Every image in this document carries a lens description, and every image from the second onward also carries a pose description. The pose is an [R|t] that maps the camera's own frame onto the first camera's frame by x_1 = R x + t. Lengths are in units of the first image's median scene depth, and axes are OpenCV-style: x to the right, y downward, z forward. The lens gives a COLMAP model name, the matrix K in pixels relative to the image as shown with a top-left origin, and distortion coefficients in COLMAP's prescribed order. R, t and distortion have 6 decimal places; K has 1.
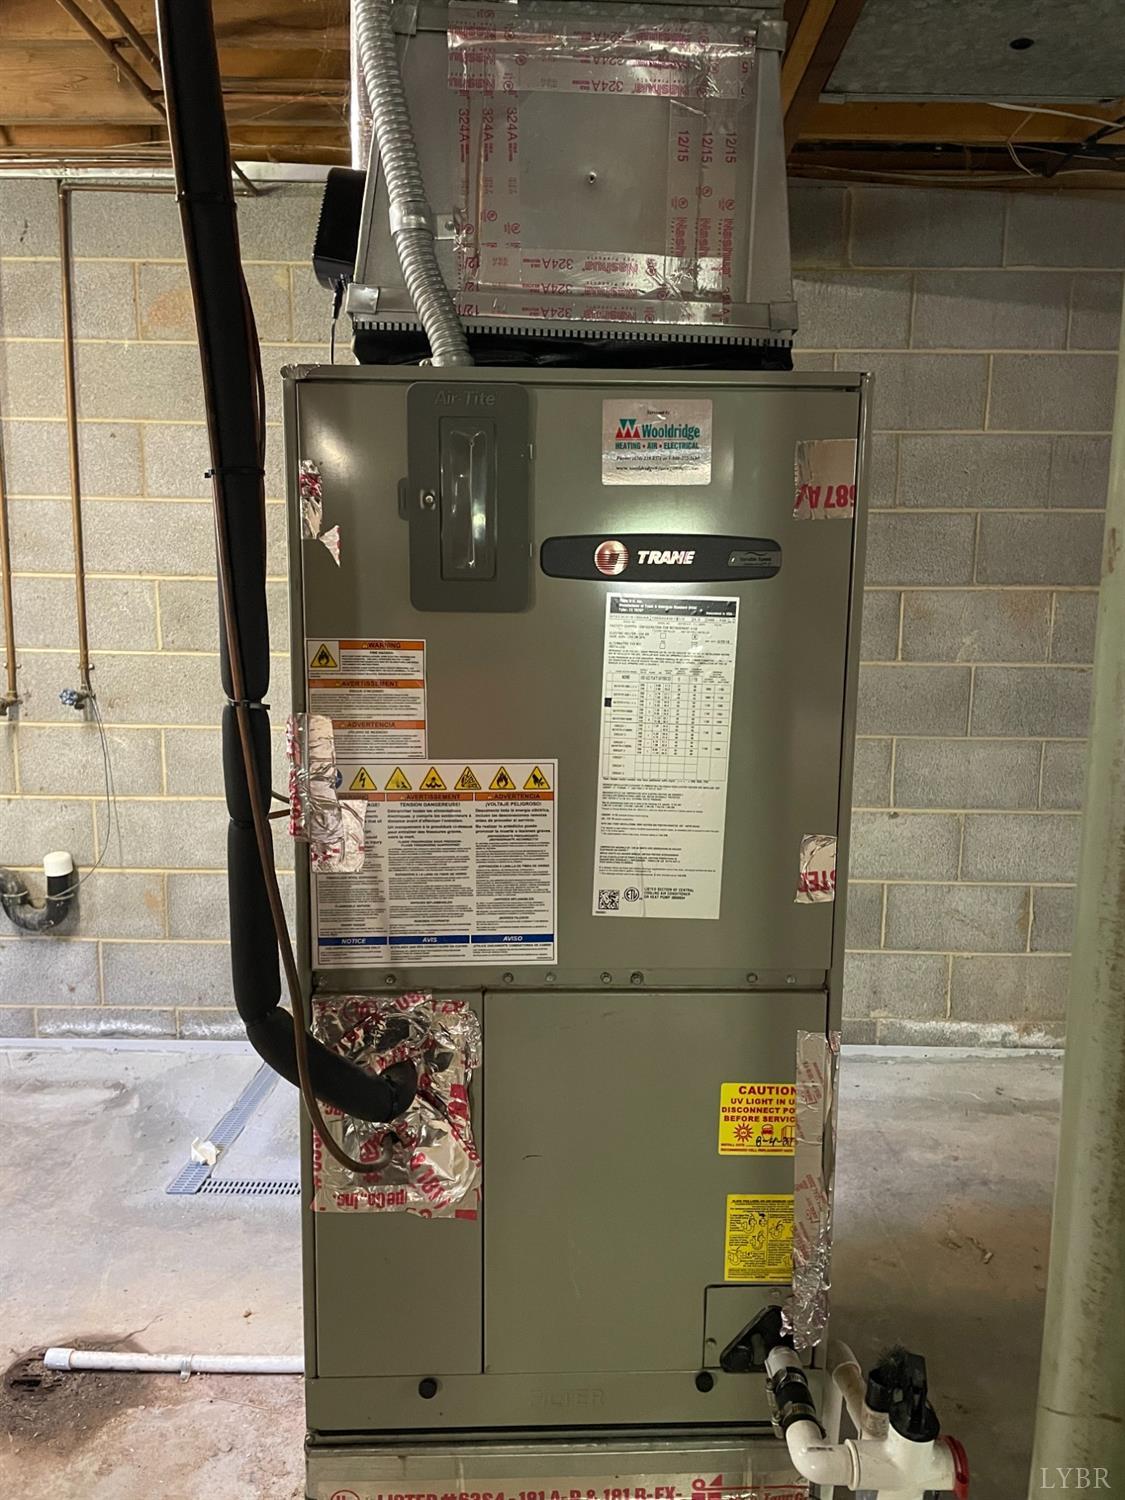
lens RADIAL K [[1126.7, 0, 562.5], [0, 1126.7, 750.0], [0, 0, 1]] dist [0.094985, -0.108537]
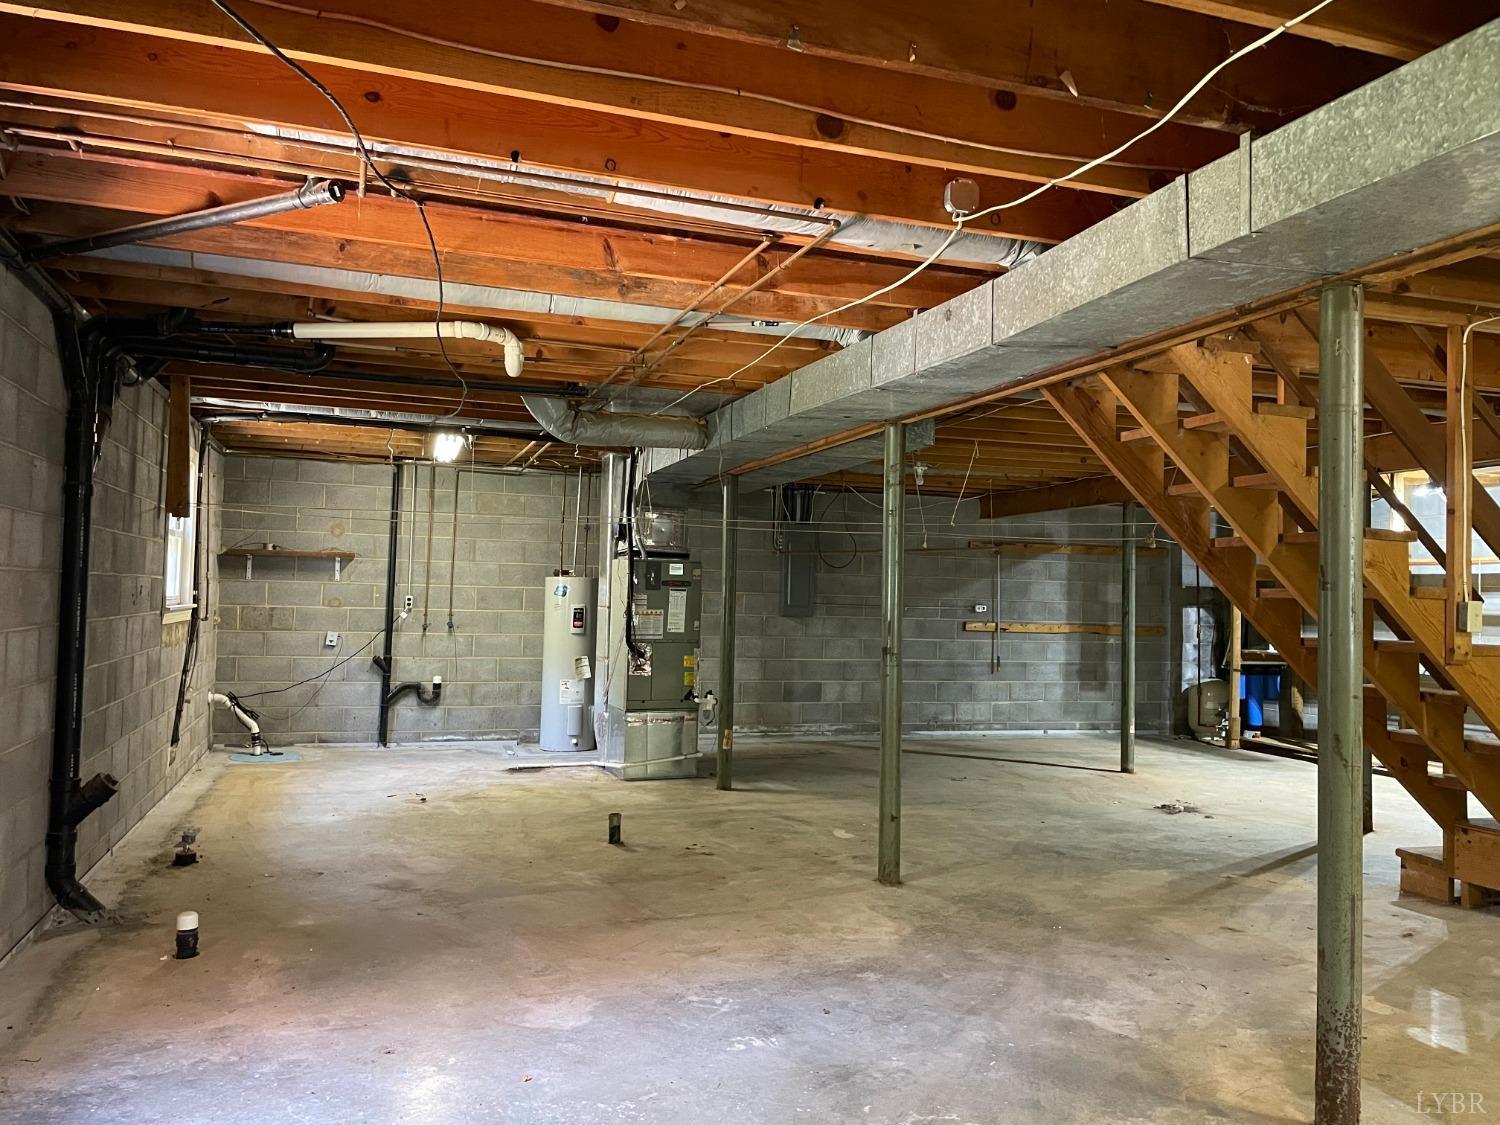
lens RADIAL K [[1126.7, 0, 746.1], [0, 1126.7, 551.8], [0, 0, 1]] dist [0.094985, -0.108537]
pose [[0.943157, 0.026161, 0.331317, -0.684787], [0.037455, 0.982179, -0.184178, 0.356218], [-0.330231, 0.186118, 0.925369, -2.141092]]
